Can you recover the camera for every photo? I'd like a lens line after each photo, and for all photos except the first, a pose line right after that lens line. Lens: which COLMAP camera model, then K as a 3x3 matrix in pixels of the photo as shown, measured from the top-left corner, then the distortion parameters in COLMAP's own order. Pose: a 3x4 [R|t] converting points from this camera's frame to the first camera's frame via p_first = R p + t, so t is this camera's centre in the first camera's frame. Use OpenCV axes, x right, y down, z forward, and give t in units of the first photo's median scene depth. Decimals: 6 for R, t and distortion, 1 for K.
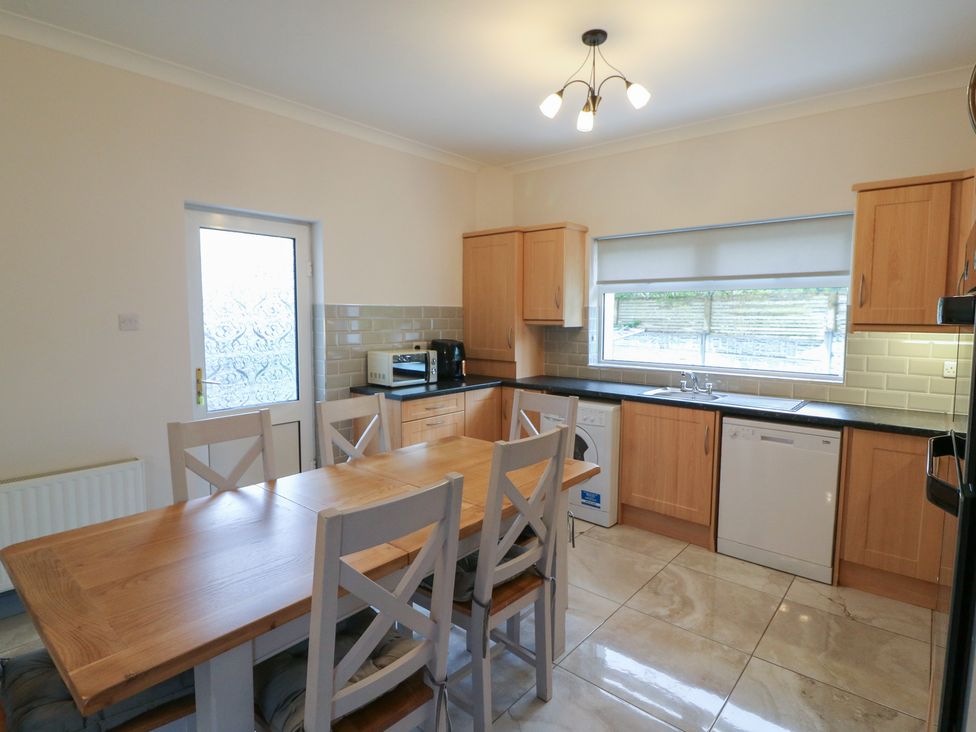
lens RADIAL K [[518.4, 0, 485.4], [0, 518.4, 352.3], [0, 0, 1]] dist [0.004575, 0.000041]
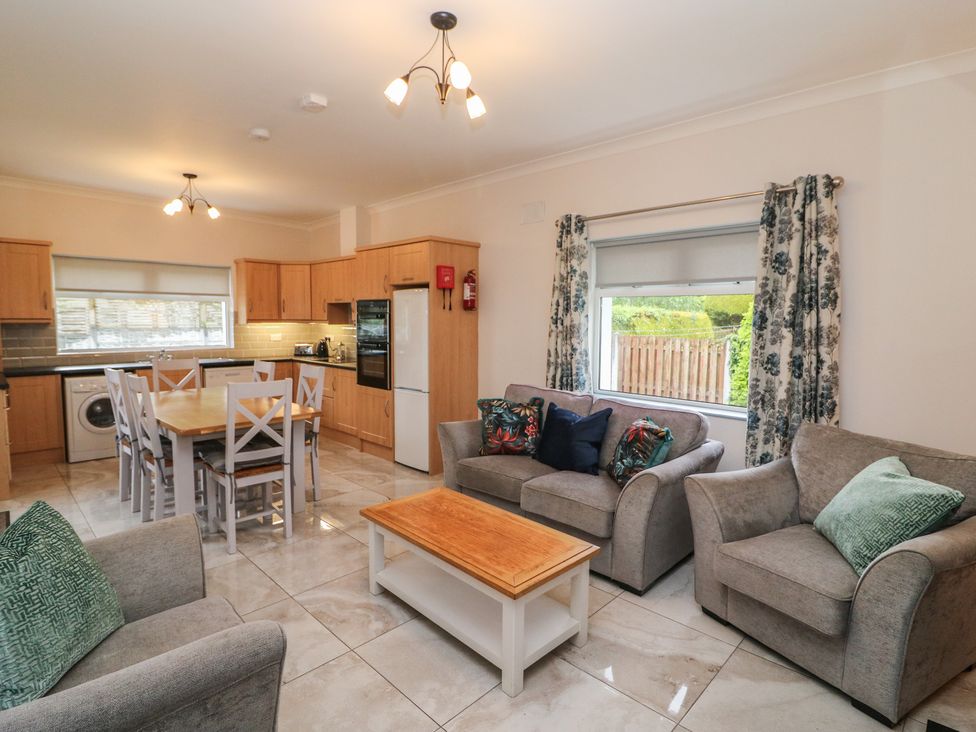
lens RADIAL K [[518.4, 0, 485.4], [0, 518.4, 352.3], [0, 0, 1]] dist [0.004575, 0.000041]
pose [[0.086733, -0.072983, 0.993555, -1.080892], [0.071562, 0.995193, 0.066856, 0.009776], [-0.993658, 0.065302, 0.091539, -0.169227]]
